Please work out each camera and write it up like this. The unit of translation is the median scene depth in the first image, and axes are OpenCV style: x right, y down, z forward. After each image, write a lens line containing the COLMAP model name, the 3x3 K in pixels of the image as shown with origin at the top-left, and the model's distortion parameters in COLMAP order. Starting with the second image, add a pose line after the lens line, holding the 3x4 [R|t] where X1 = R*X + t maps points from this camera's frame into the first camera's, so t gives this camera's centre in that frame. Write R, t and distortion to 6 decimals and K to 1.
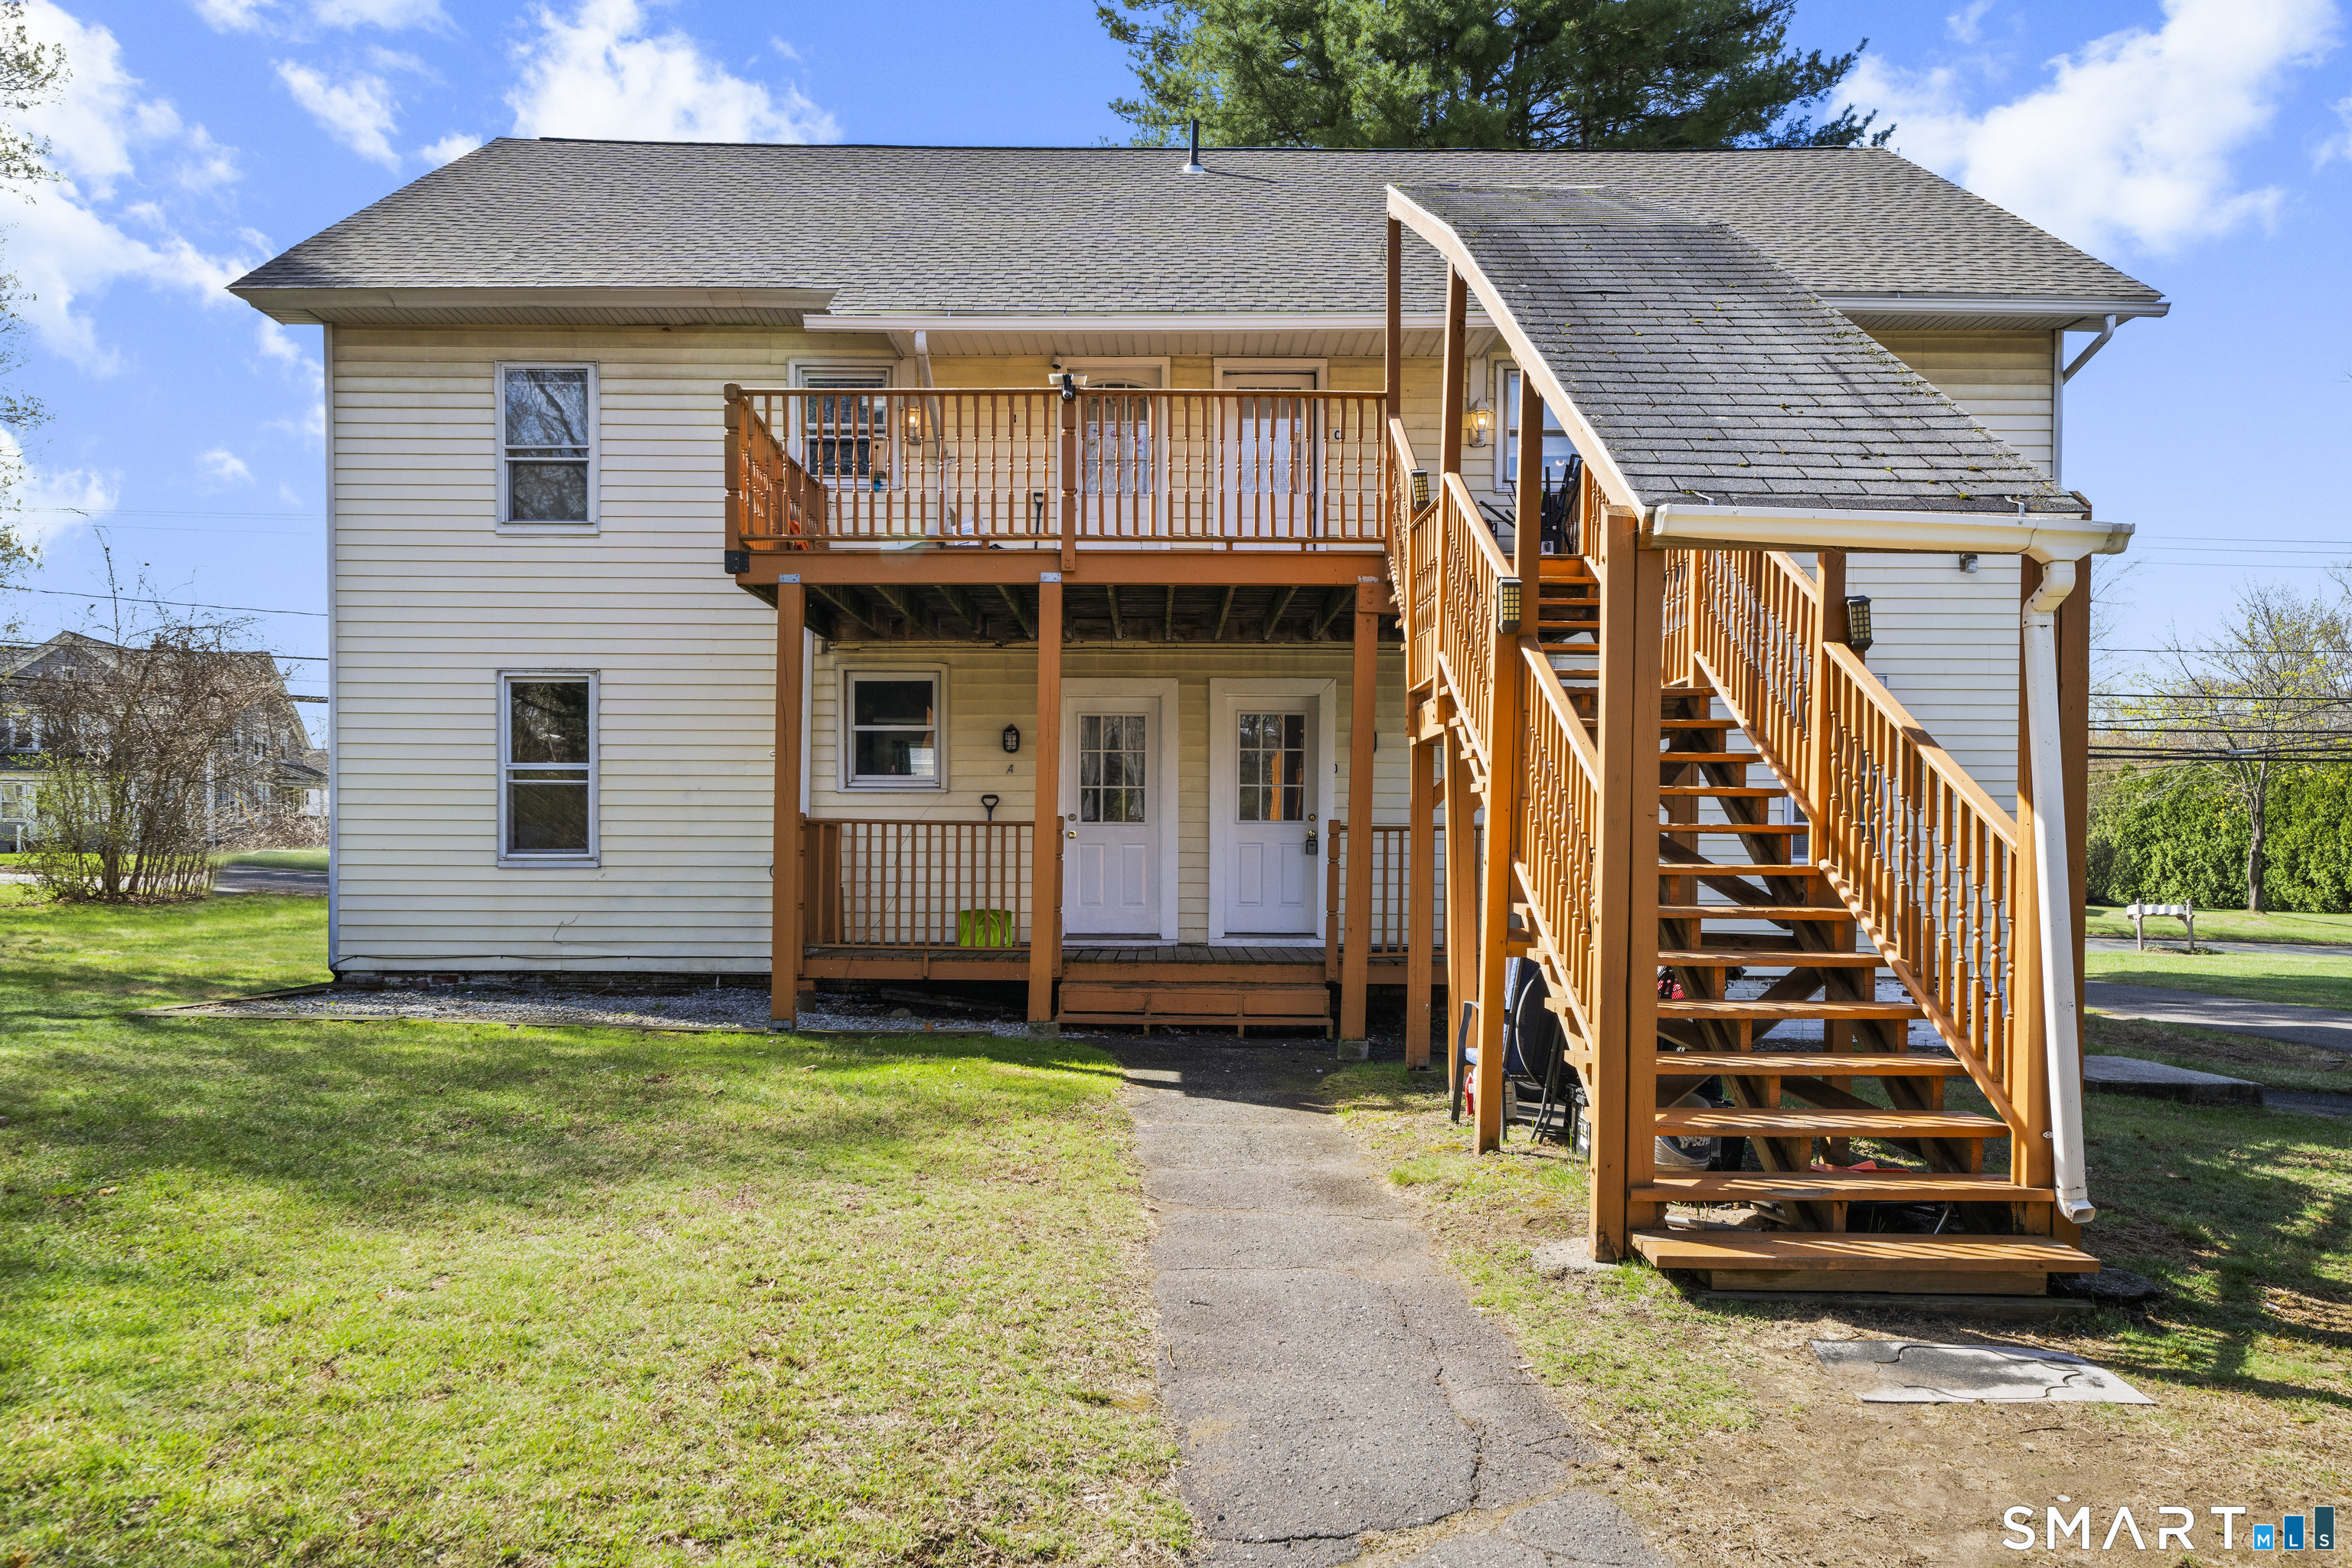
lens RADIAL K [[1486.9, 0, 1174.9], [0, 1486.9, 772.8], [0, 0, 1]] dist [0.001314, 0.004312]
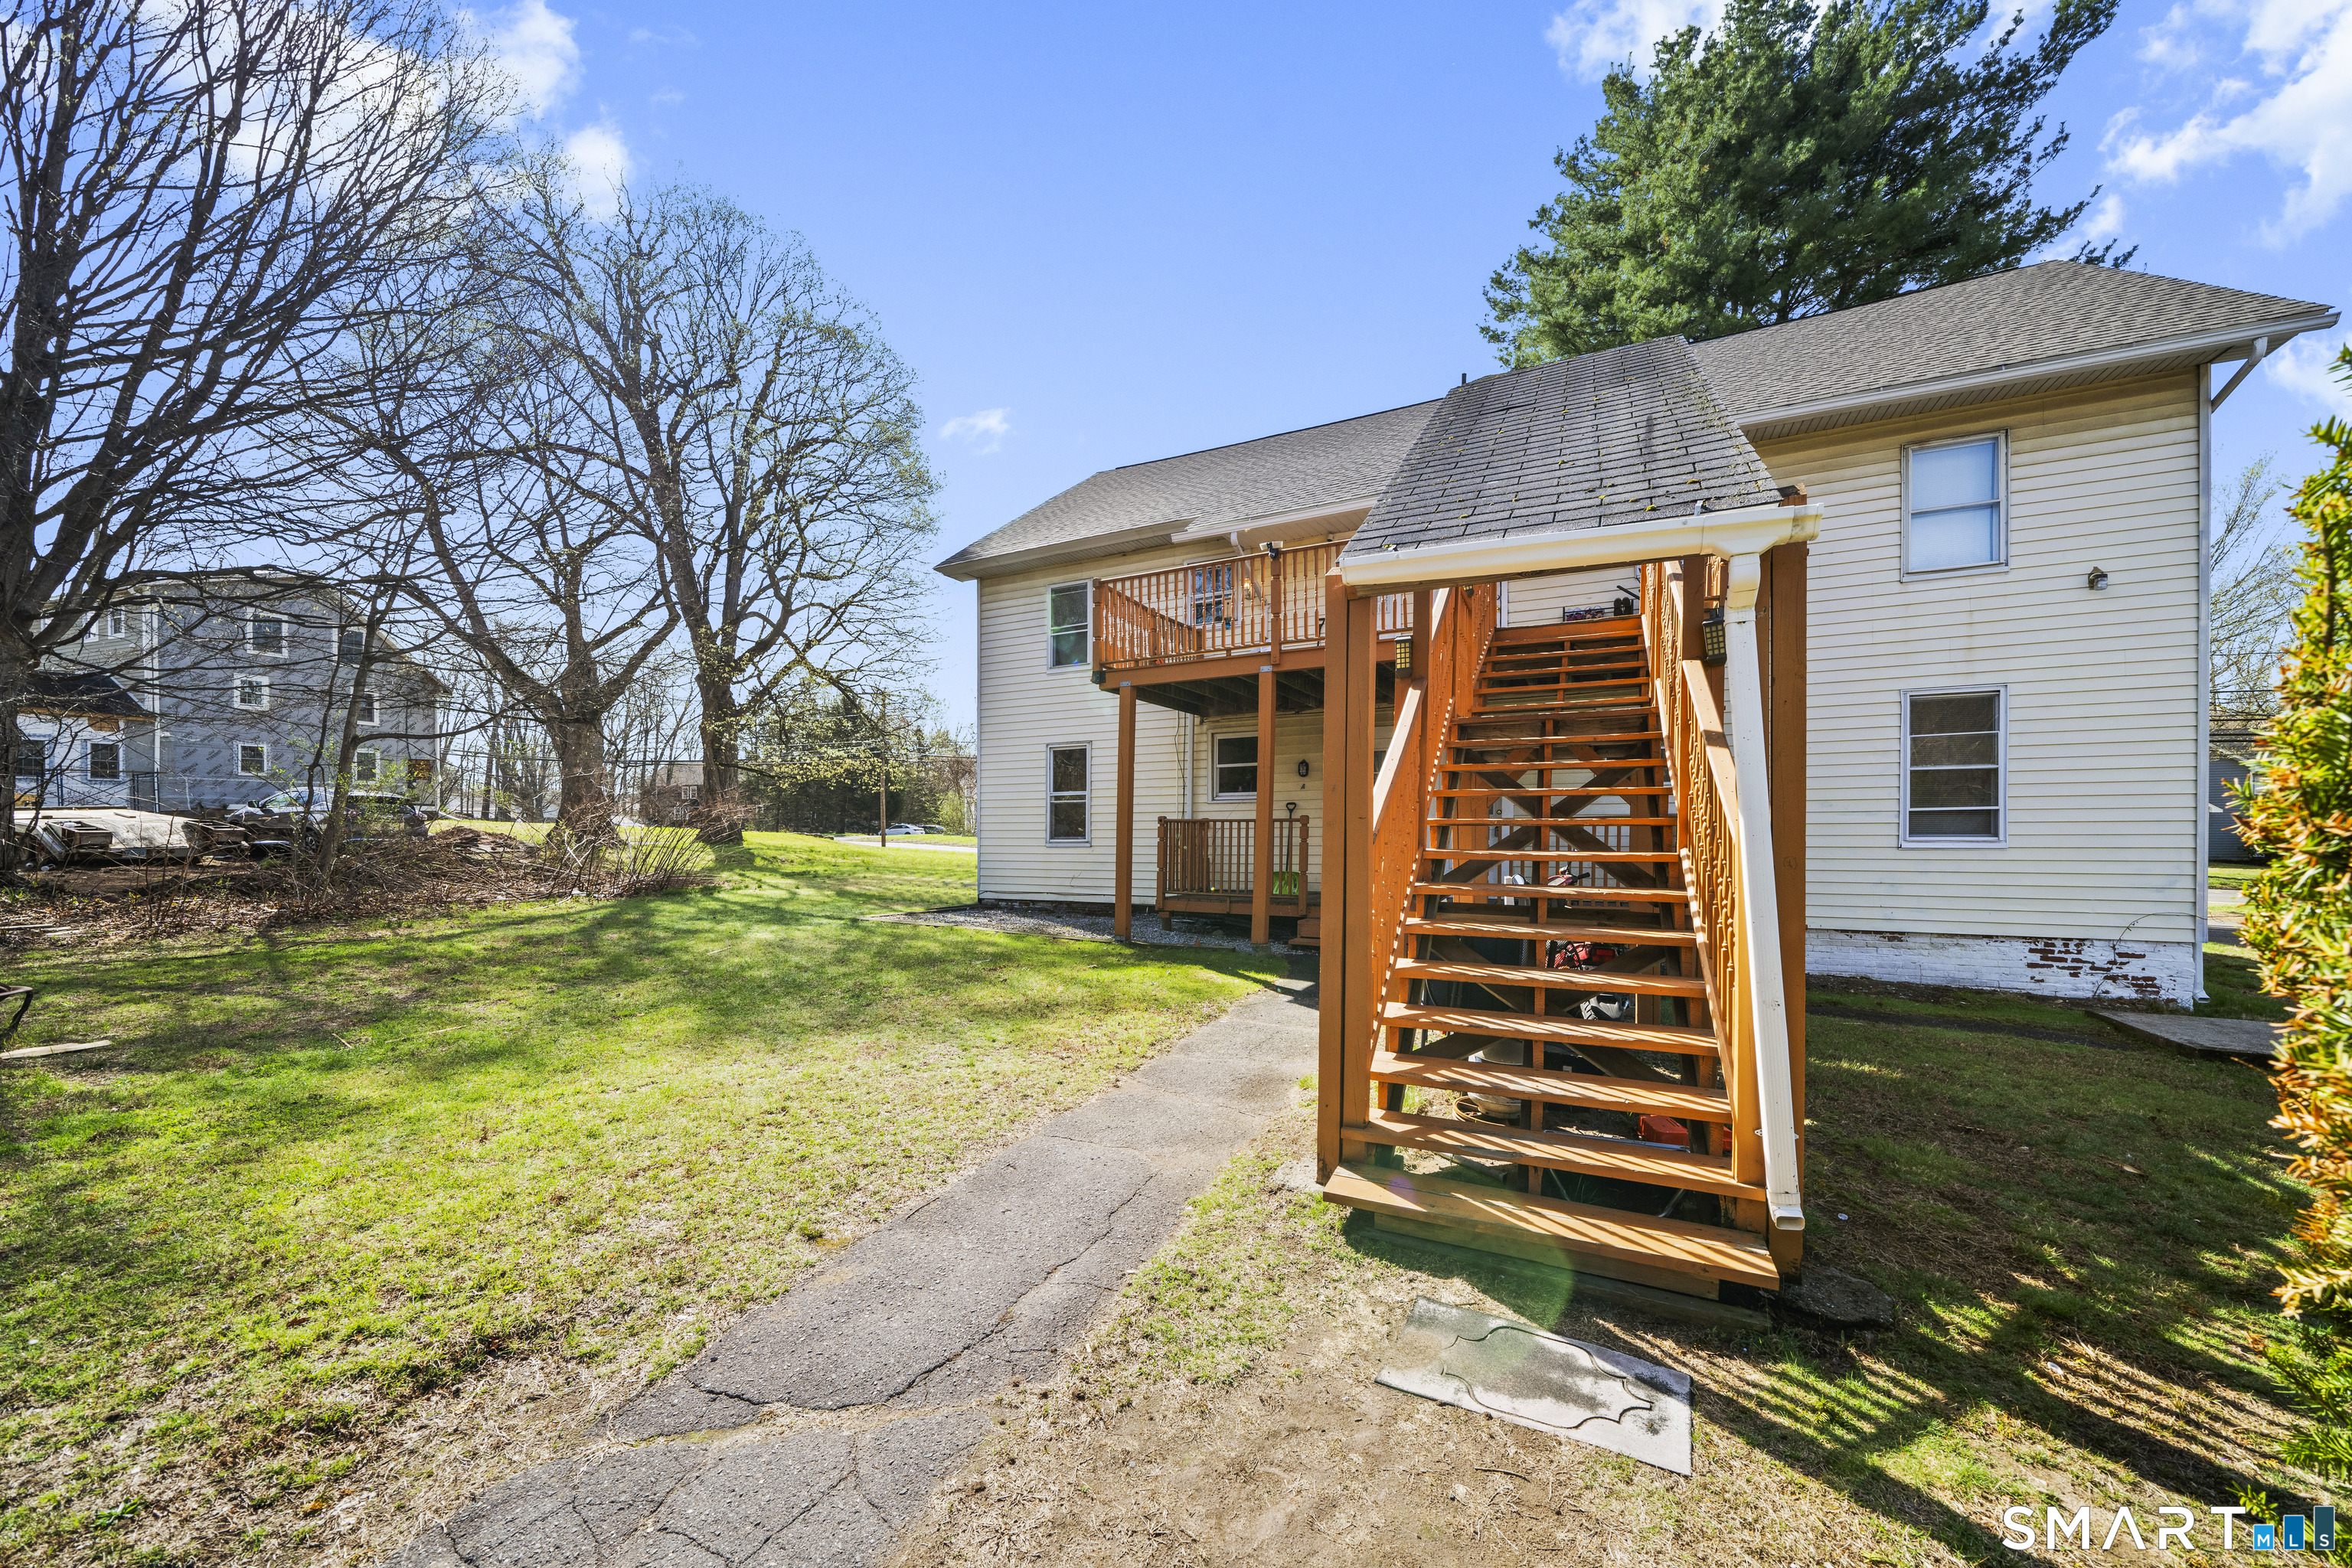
lens RADIAL K [[824.3, 0, 1176.0], [0, 824.3, 784.0], [0, 0, 1]] dist [-0.000934, -0.000202]
pose [[0.901208, -0.034764, -0.431990, 0.490770], [0.032214, 0.999394, -0.013220, 0.005878], [0.432187, -0.002002, 0.901782, 0.343435]]
